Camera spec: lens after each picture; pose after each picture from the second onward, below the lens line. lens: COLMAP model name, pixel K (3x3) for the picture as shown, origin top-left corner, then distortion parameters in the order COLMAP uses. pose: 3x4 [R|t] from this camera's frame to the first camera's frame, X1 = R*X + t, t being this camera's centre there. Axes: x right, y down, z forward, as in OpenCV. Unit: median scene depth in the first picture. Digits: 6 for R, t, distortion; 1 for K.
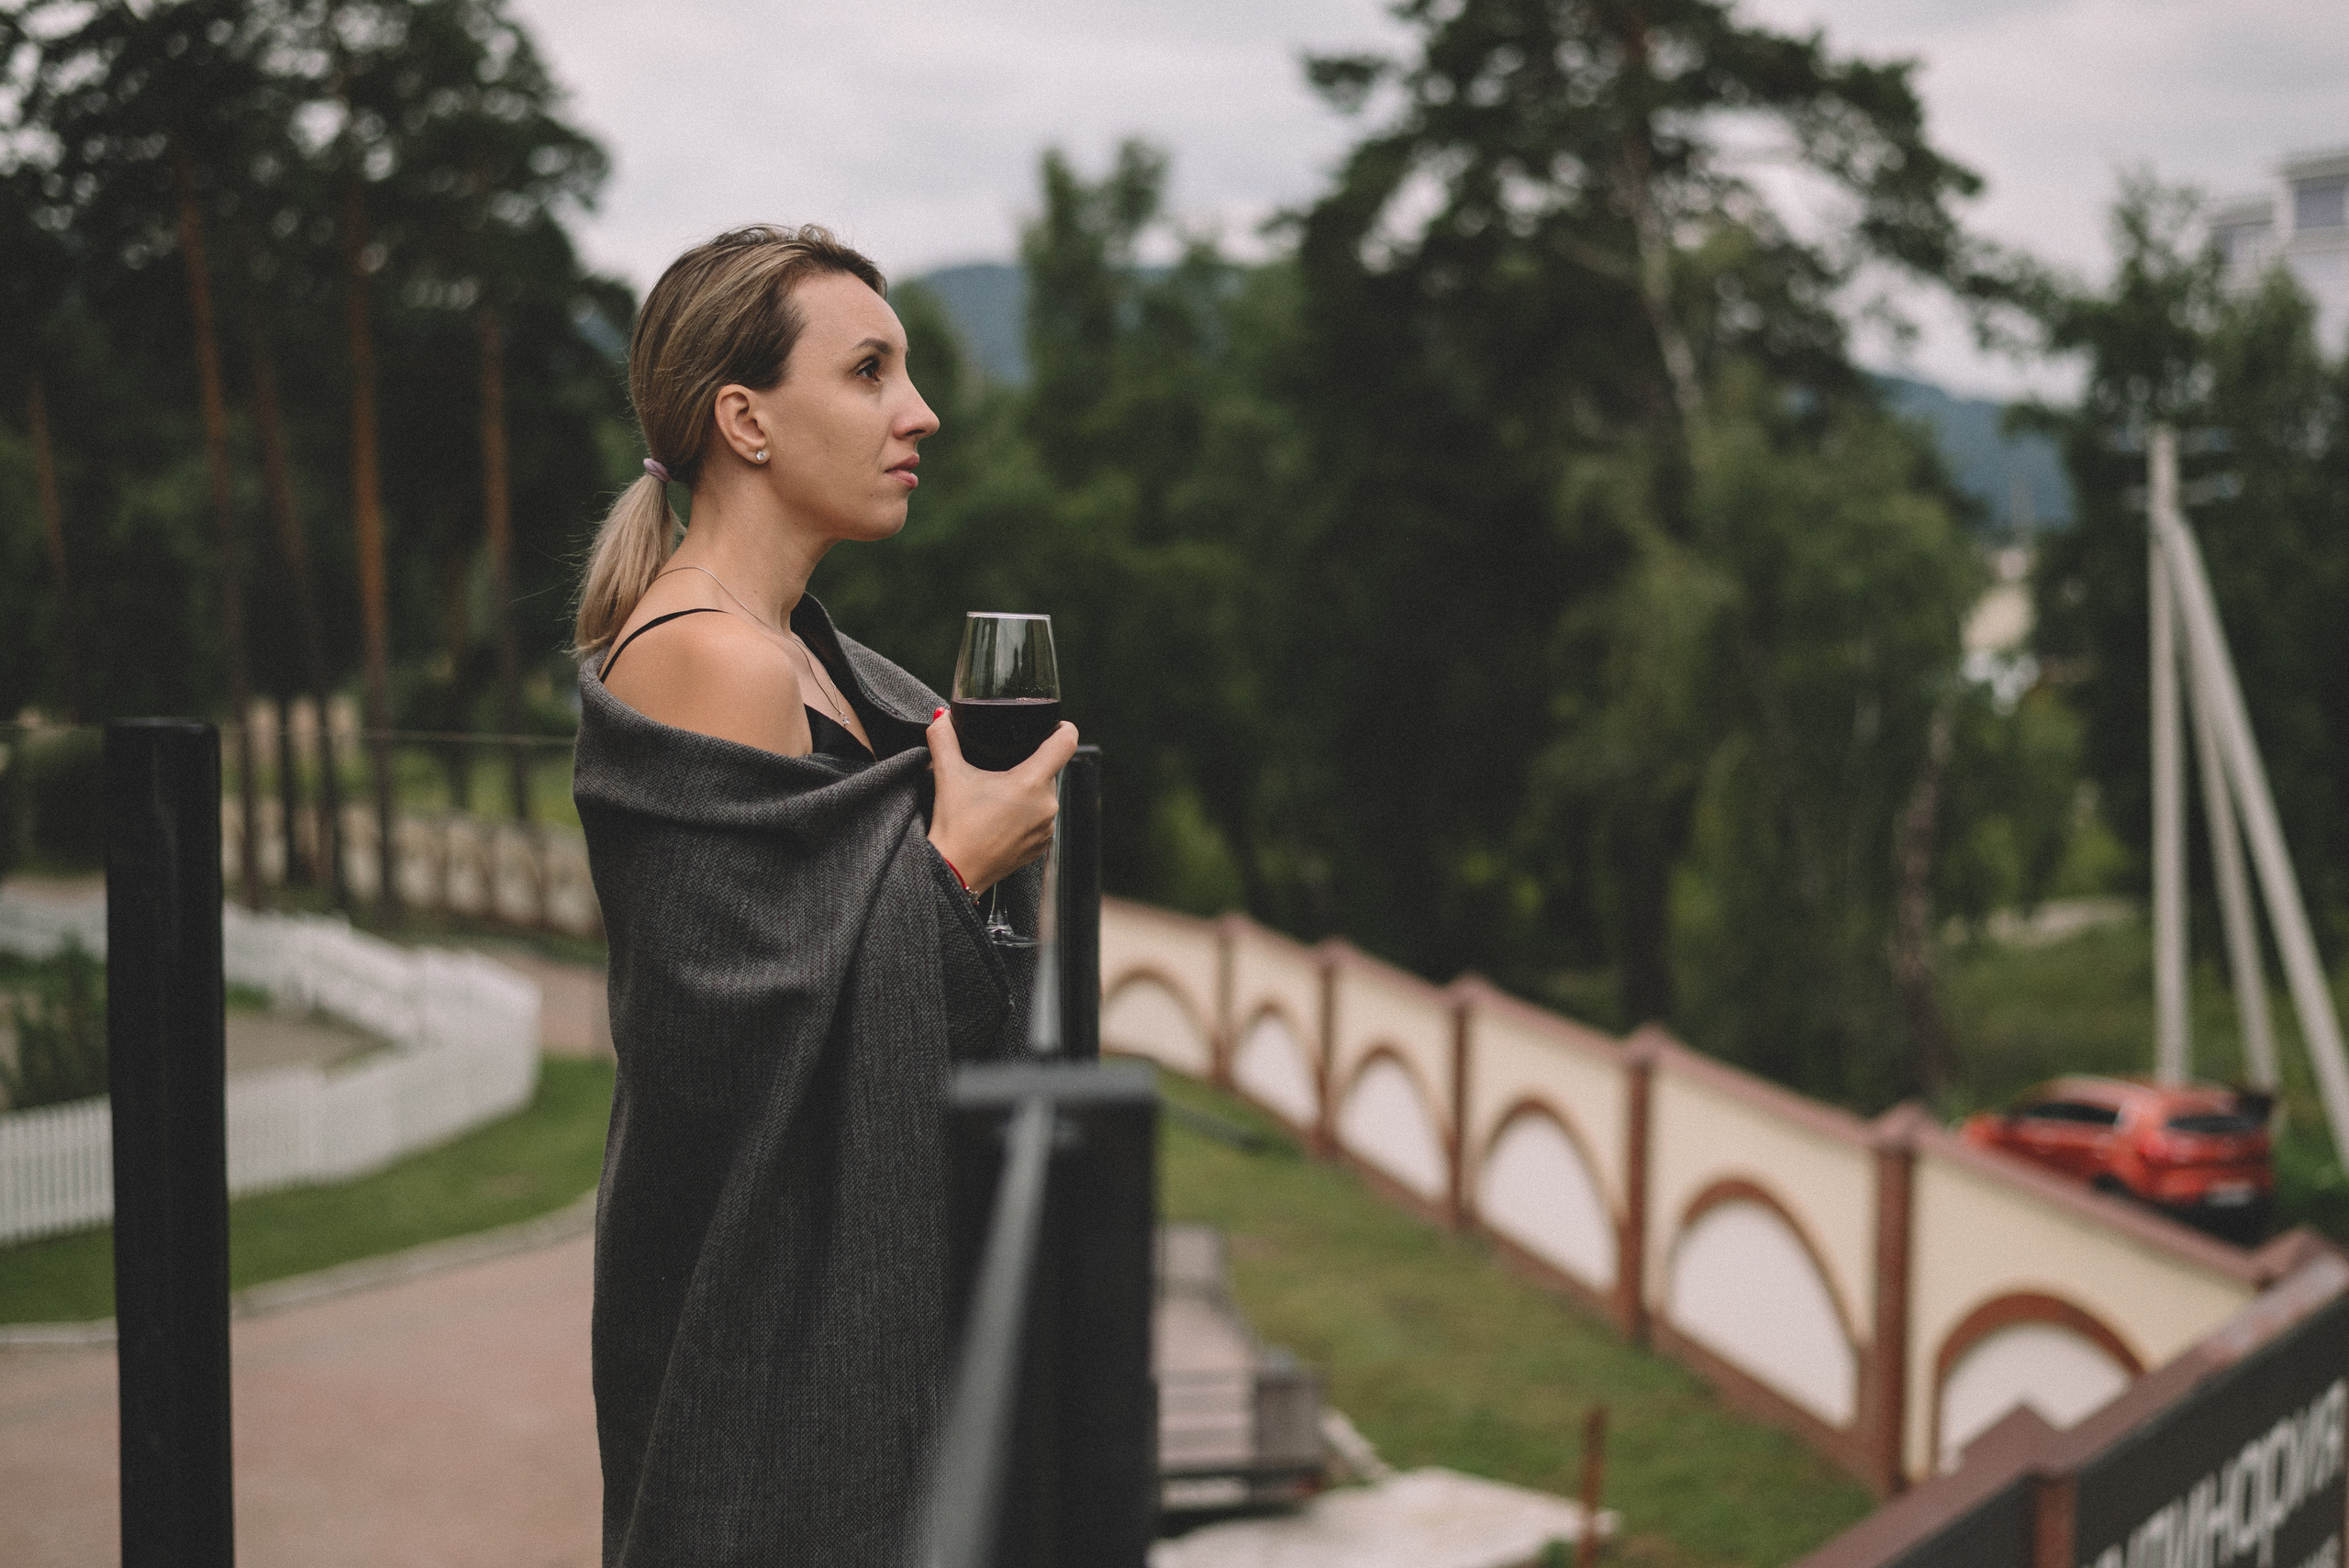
lens RADIAL K [[3457.2, 0, 1174.5], [0, 3457.2, 784.0], [0, 0, 1]] dist [-0.668901, 1.889319]
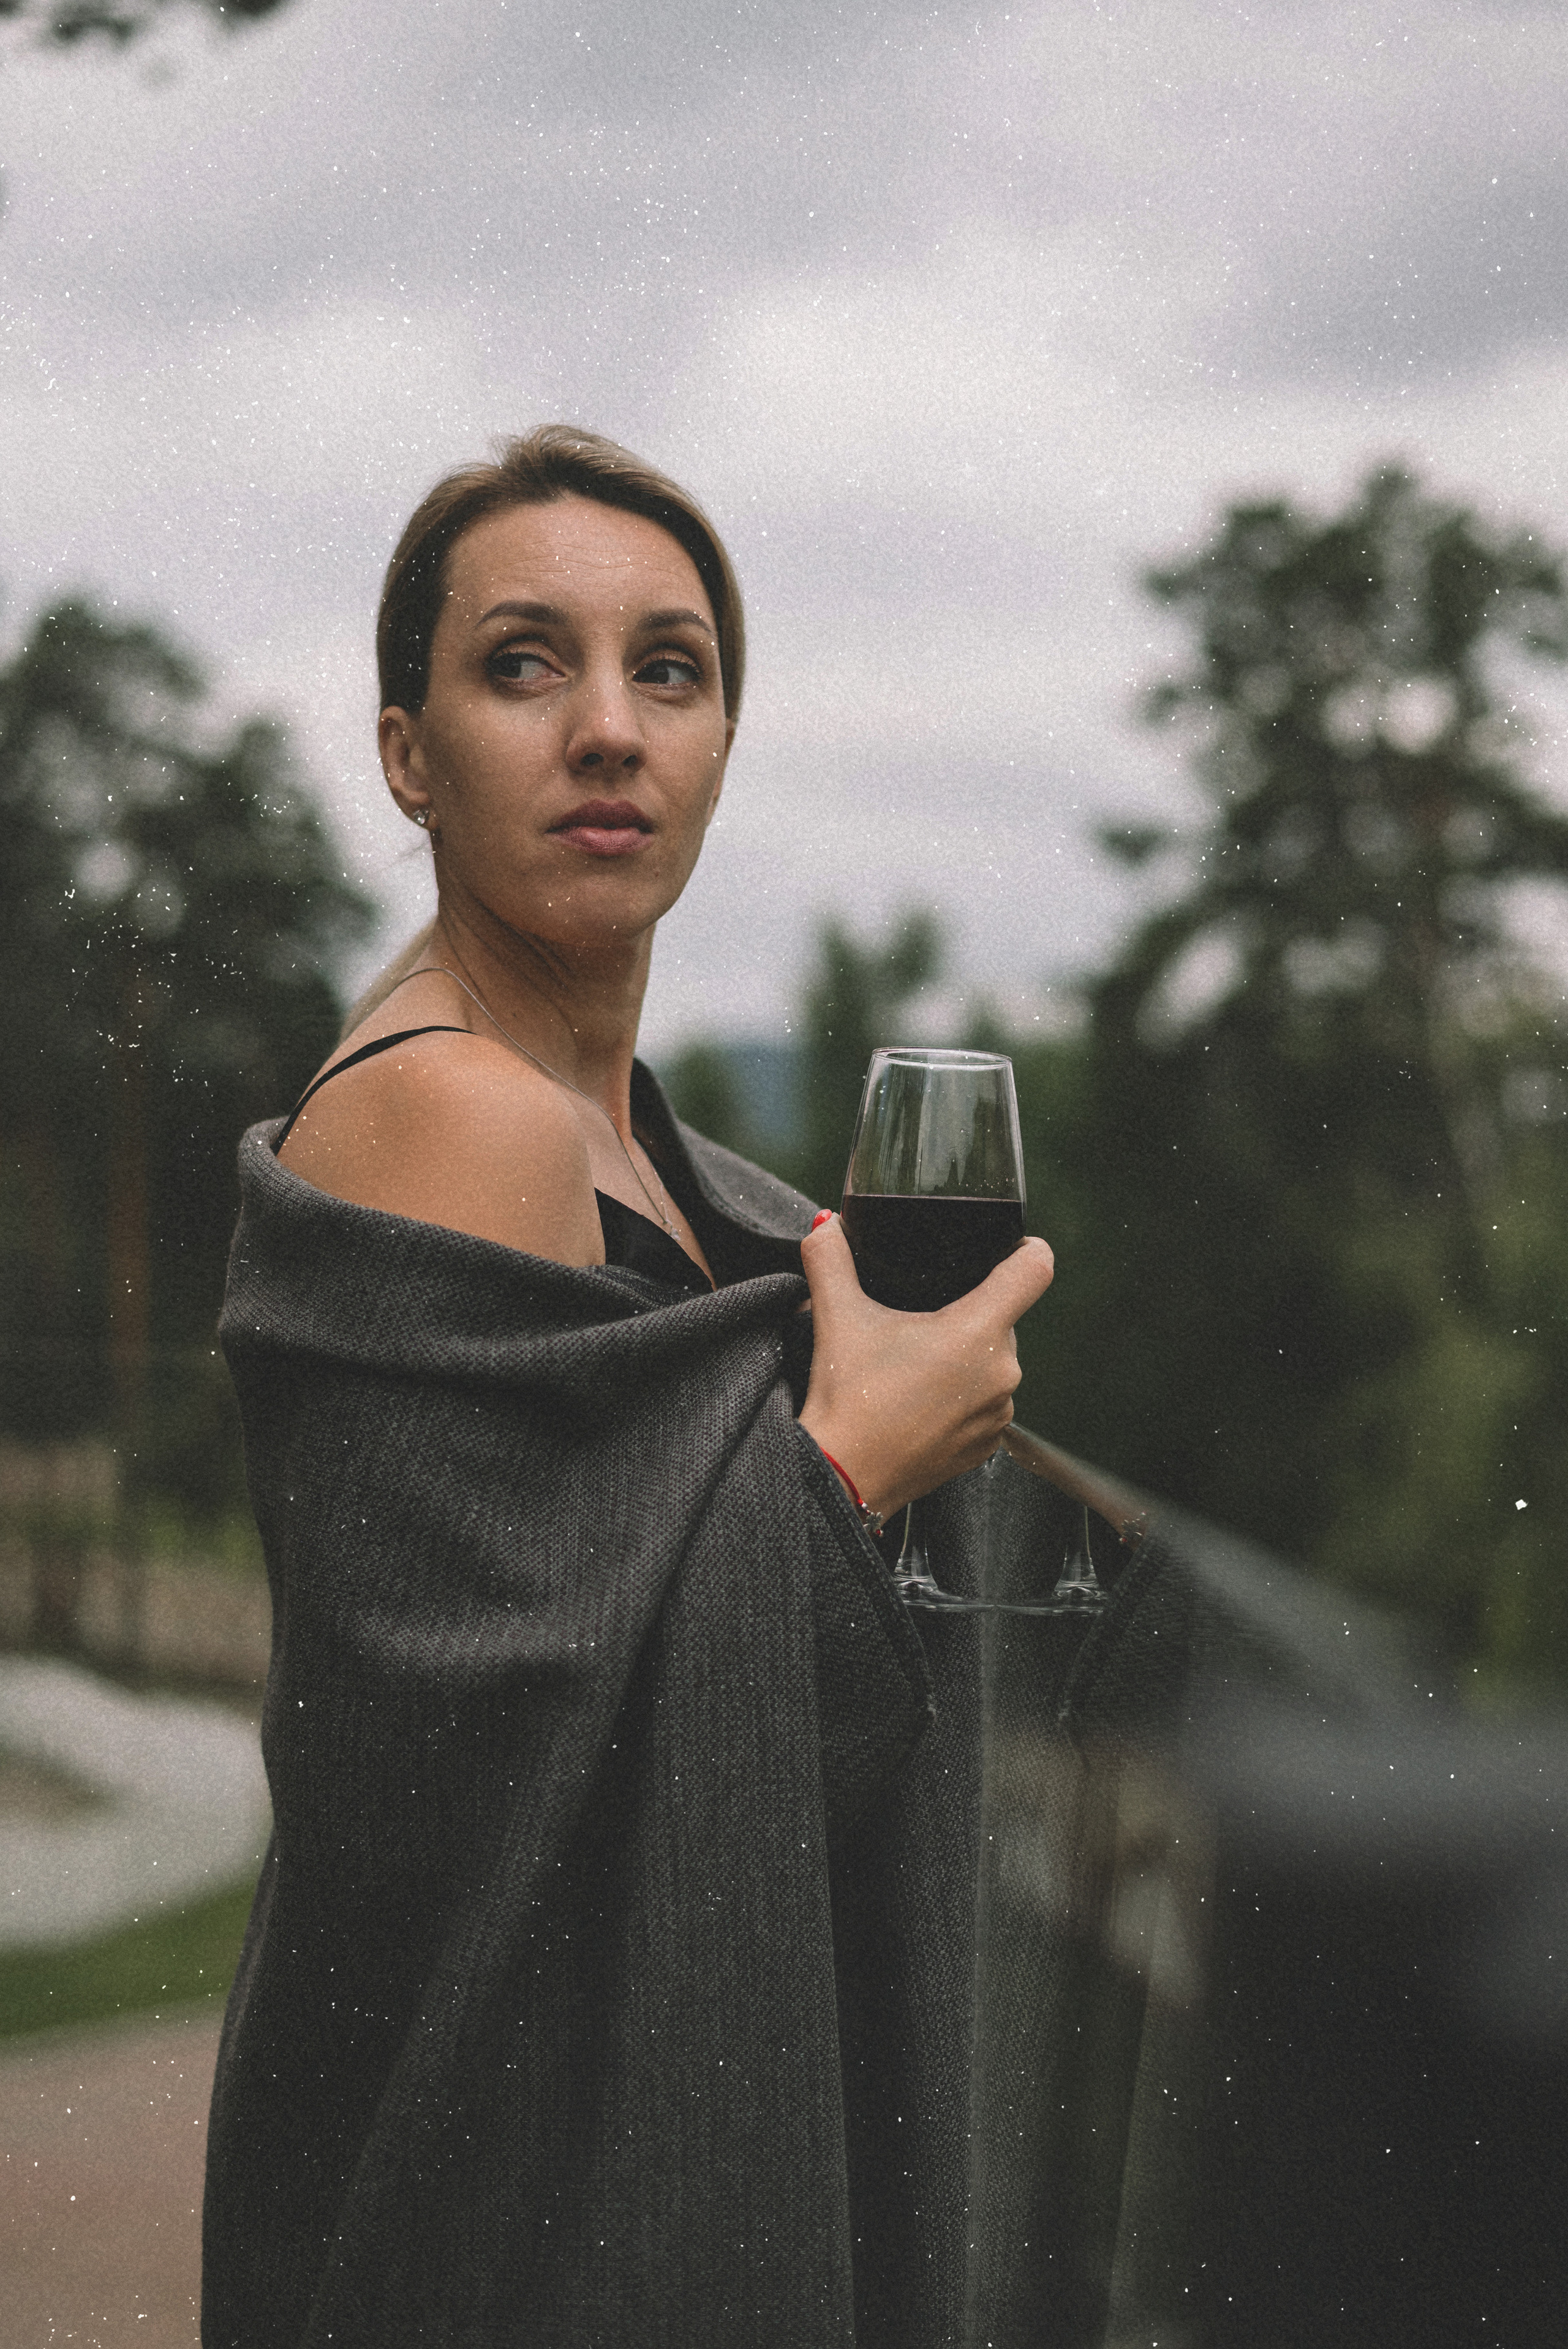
lens RADIAL K [[3044.7, 0, 784.0], [0, 3044.7, 1174.5], [0, 0, 1]] dist [-0.346742, 0.000926]
pose [[0.998629, 0.037728, -0.036277, -0.056663], [-0.042483, 0.989133, -0.140755, 0.046926], [0.030572, 0.142103, 0.989380, 0.485132]]
